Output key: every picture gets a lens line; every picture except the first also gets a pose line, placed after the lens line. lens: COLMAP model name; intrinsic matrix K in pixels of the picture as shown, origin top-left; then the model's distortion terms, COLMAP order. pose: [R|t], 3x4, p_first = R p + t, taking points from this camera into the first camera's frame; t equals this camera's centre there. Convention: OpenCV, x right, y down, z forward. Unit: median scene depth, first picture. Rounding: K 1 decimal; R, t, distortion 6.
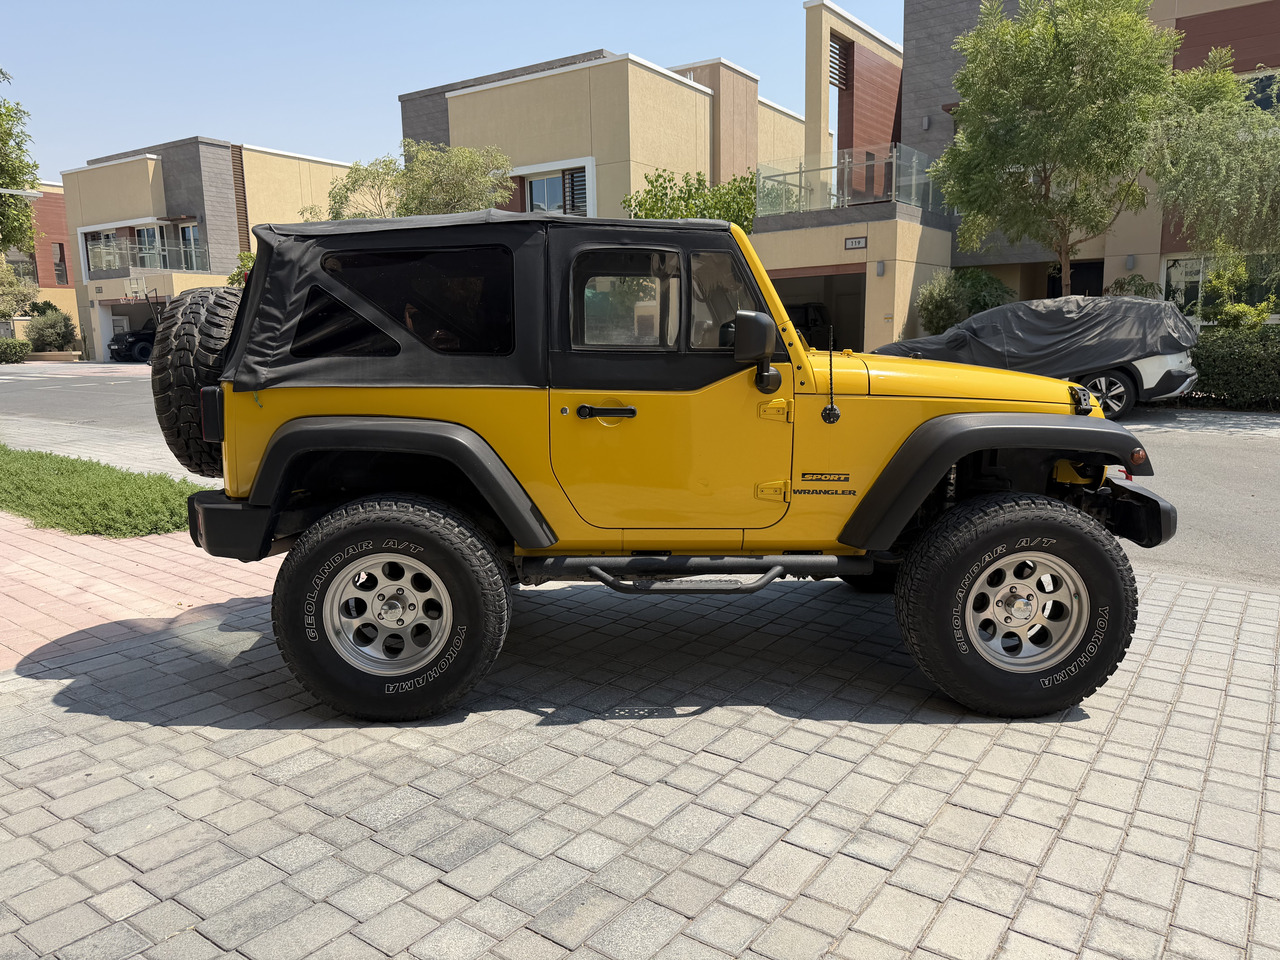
lens RADIAL K [[909.5, 0, 638.7], [0, 909.5, 476.9], [0, 0, 1]] dist [0.029457, -0.039757]
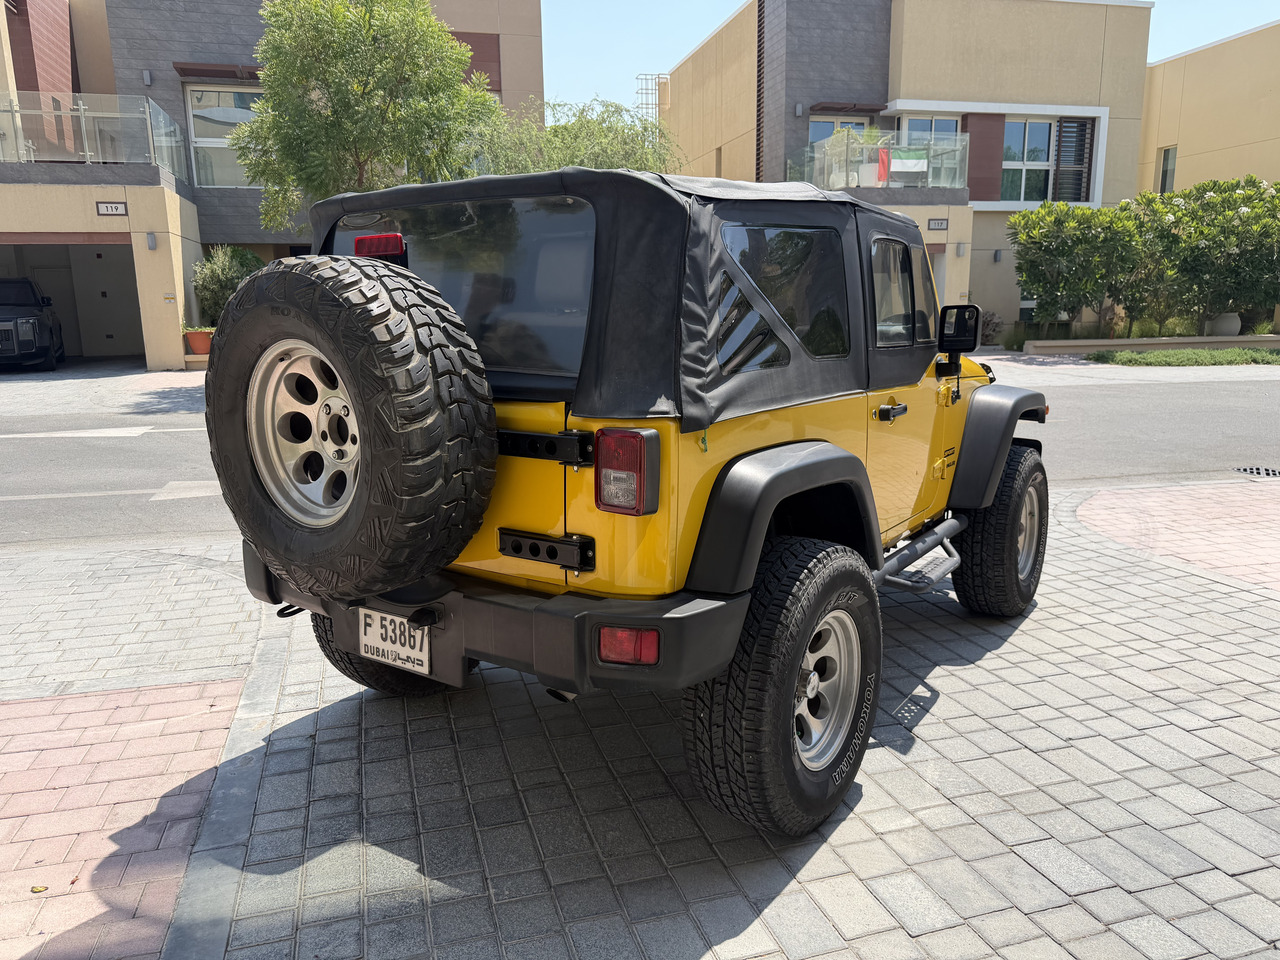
lens RADIAL K [[909.5, 0, 643.9], [0, 909.5, 479.1], [0, 0, 1]] dist [0.029457, -0.039757]
pose [[0.600836, -0.146946, 0.785750, -0.944082], [0.127422, 0.987996, 0.087333, -0.117646], [-0.789151, 0.047649, 0.612348, 0.610565]]
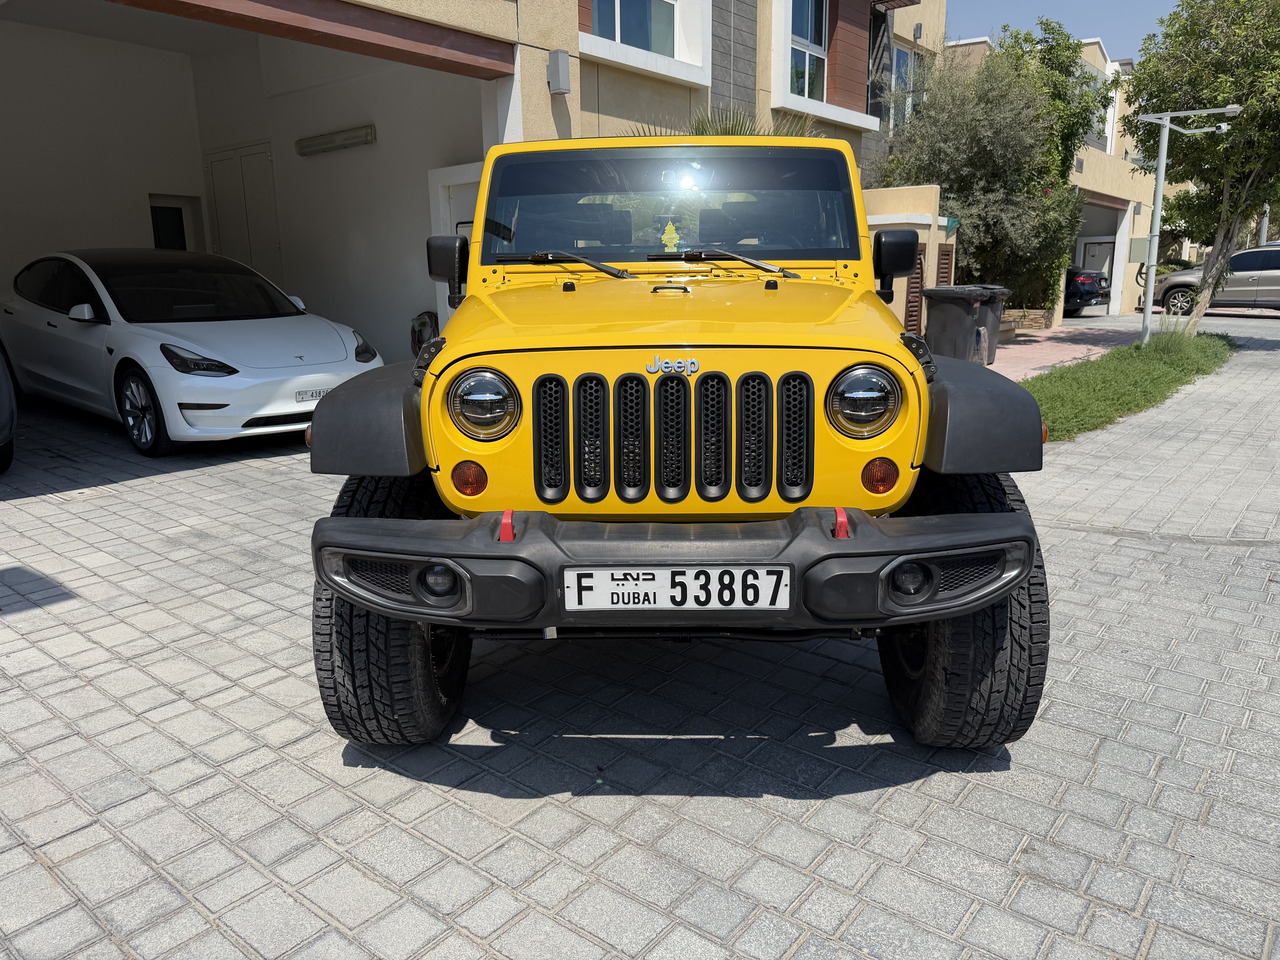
lens RADIAL K [[909.5, 0, 642.9], [0, 909.5, 482.5], [0, 0, 1]] dist [0.029457, -0.039757]
pose [[-0.047870, 0.235264, -0.970752, 1.178767], [-0.144136, 0.960067, 0.239782, -0.185517], [0.988399, 0.151399, -0.012048, 1.228985]]
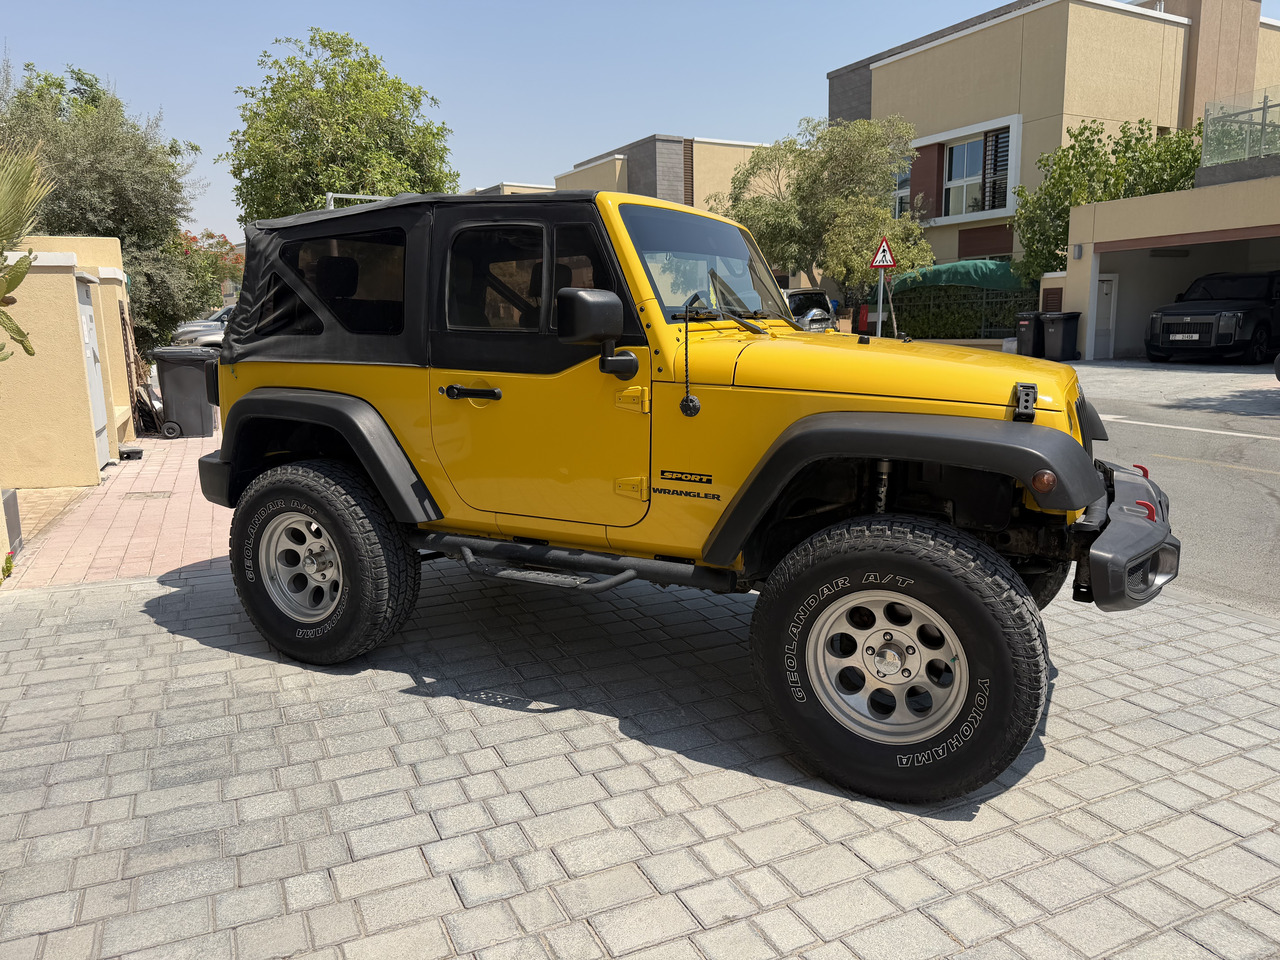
lens RADIAL K [[909.5, 0, 638.6], [0, 909.5, 481.7], [0, 0, 1]] dist [0.029457, -0.039757]
pose [[0.877609, 0.082842, -0.472164, 0.590845], [-0.069987, 0.996543, 0.044761, -0.031631], [0.474240, -0.006237, 0.880373, 0.204812]]
